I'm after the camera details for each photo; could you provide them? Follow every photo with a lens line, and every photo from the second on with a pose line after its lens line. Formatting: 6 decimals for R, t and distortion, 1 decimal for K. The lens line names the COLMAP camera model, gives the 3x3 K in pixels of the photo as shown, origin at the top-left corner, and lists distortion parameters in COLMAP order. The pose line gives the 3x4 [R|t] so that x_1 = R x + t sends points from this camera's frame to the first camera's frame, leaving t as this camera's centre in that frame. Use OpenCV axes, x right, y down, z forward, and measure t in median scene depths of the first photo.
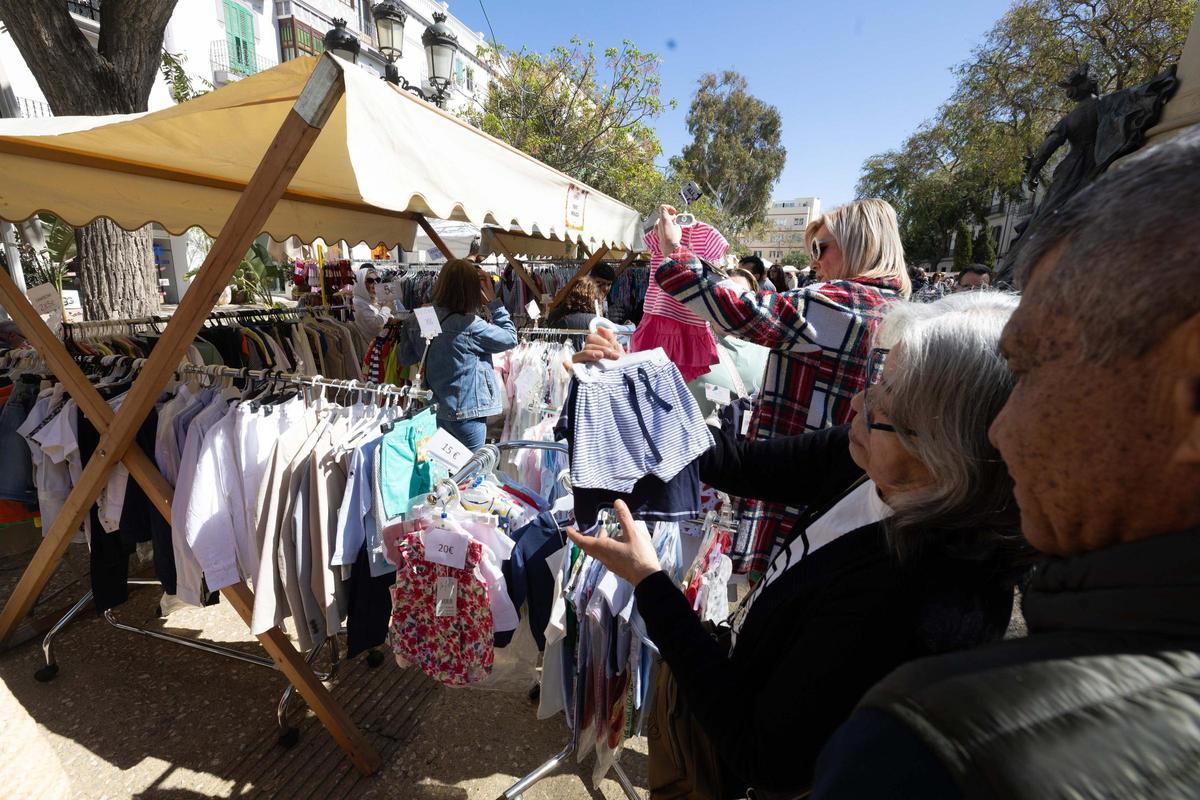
lens RADIAL K [[508.2, 0, 603.6], [0, 508.2, 389.4], [0, 0, 1]] dist [0.001602, -0.000415]
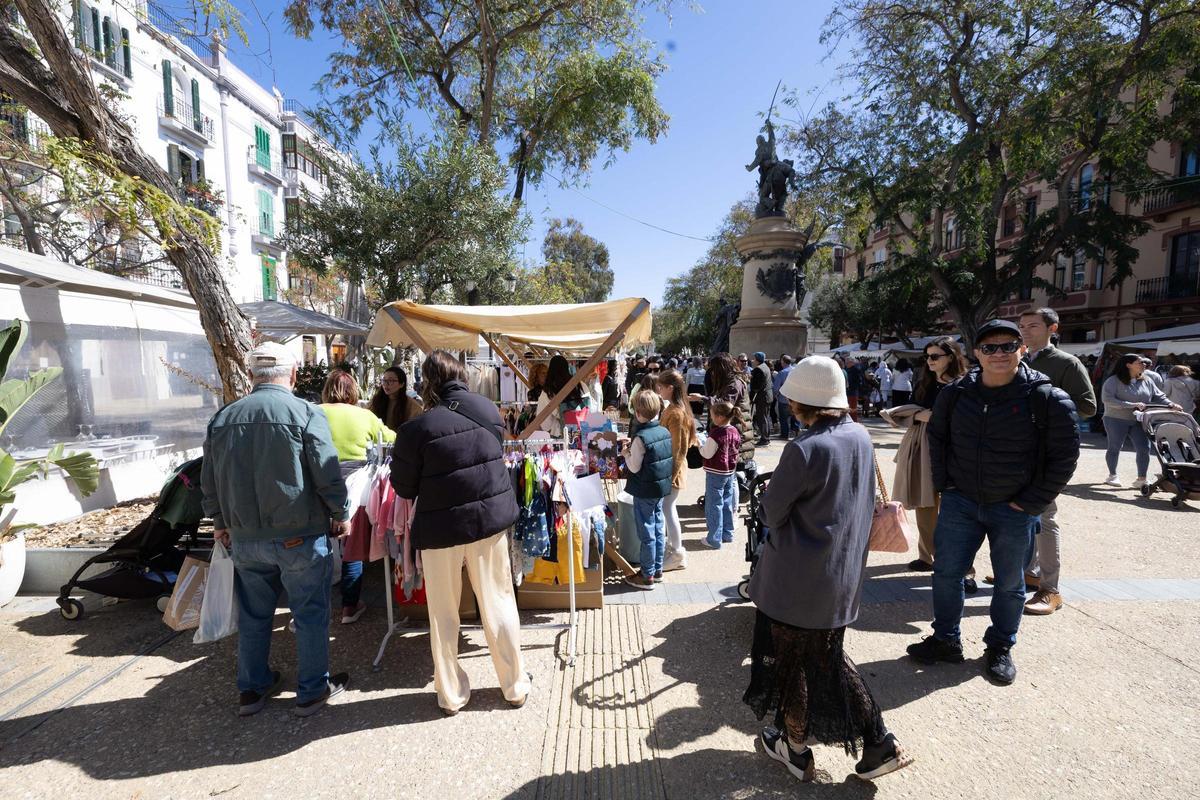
lens RADIAL K [[508.2, 0, 593.1], [0, 508.2, 396.3], [0, 0, 1]] dist [0.001602, -0.000415]
pose [[0.955675, -0.046746, 0.290689, -0.117516], [0.091388, 0.985646, -0.141949, 0.054238], [-0.279881, 0.162222, 0.946230, -0.247565]]
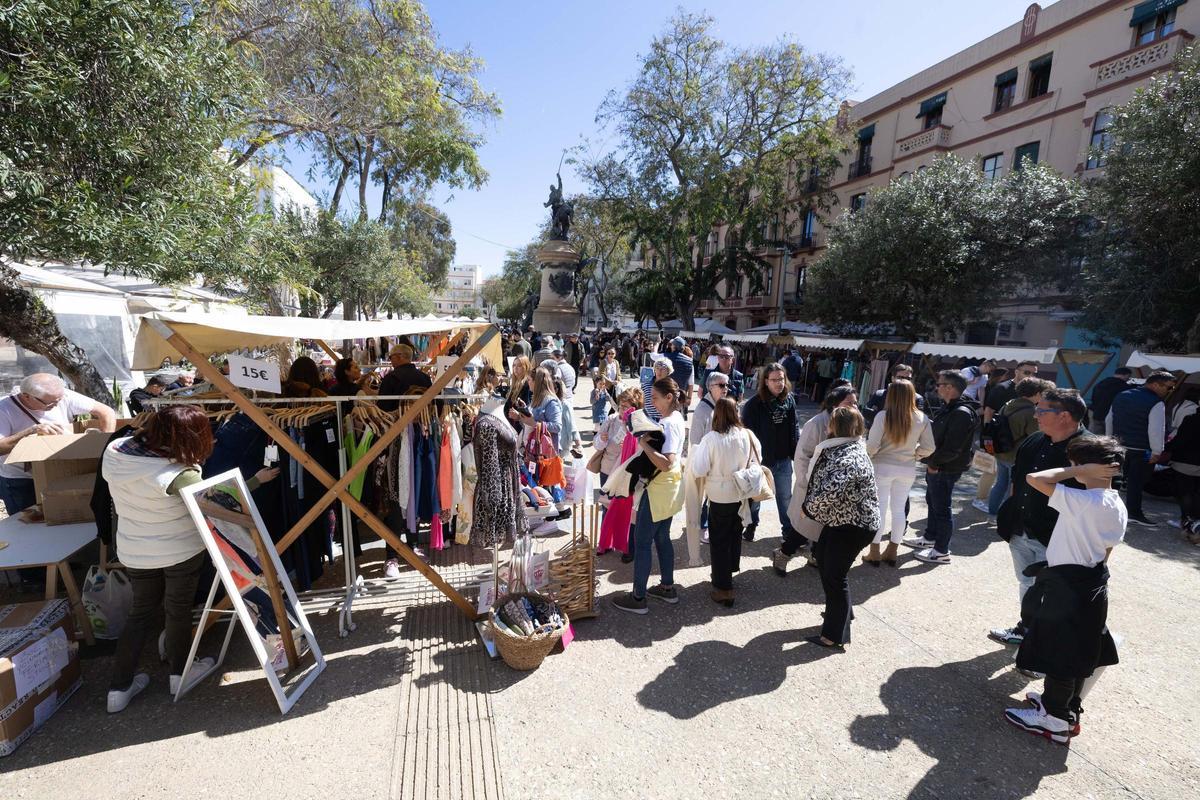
lens RADIAL K [[508.2, 0, 603.4], [0, 508.2, 407.1], [0, 0, 1]] dist [0.001602, -0.000415]
pose [[0.818202, -0.079878, 0.569356, -0.188397], [0.108519, 0.993957, -0.016502, 0.090980], [-0.564597, 0.075288, 0.821926, -0.467516]]
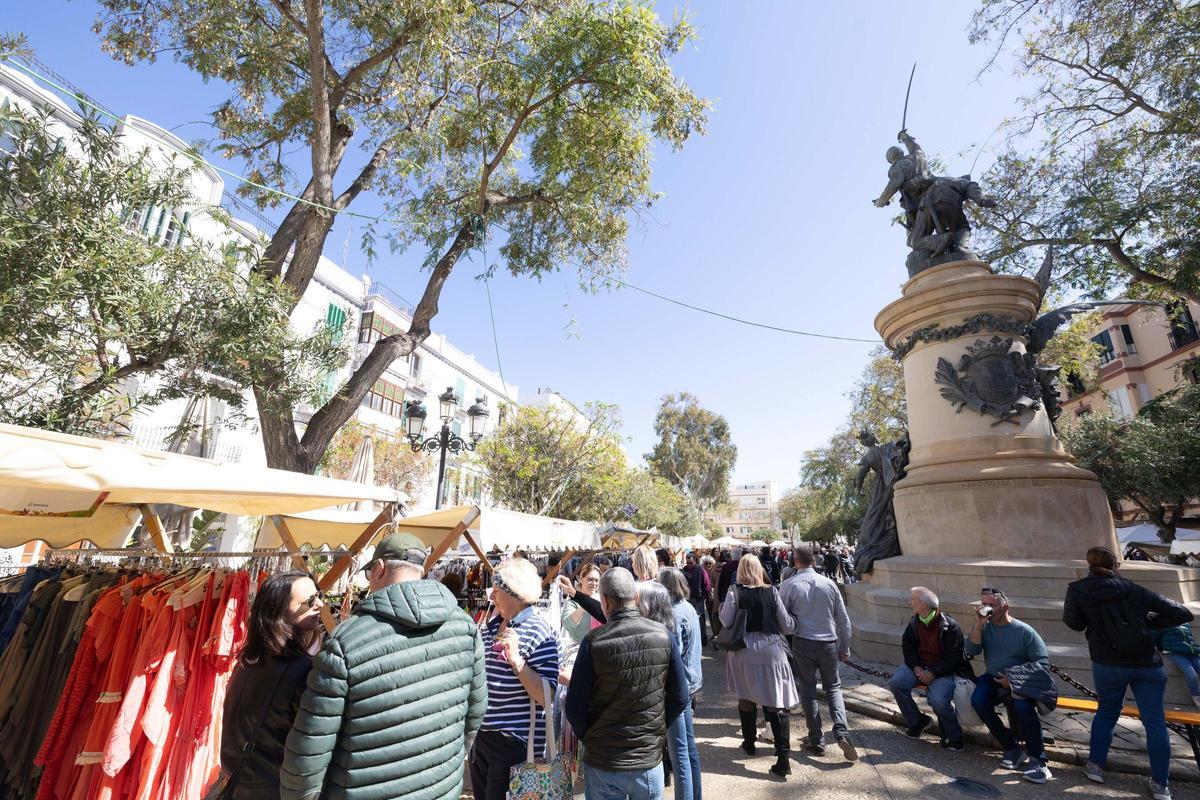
lens RADIAL K [[479.3, 0, 604.5], [0, 479.3, 406.3], [0, 0, 1]] dist [0.001533, 0.000053]
pose [[0.999527, -0.006524, 0.030052, 0.004945], [0.020444, 0.870987, -0.490881, 0.008538], [-0.022972, 0.491263, 0.870708, -0.055353]]
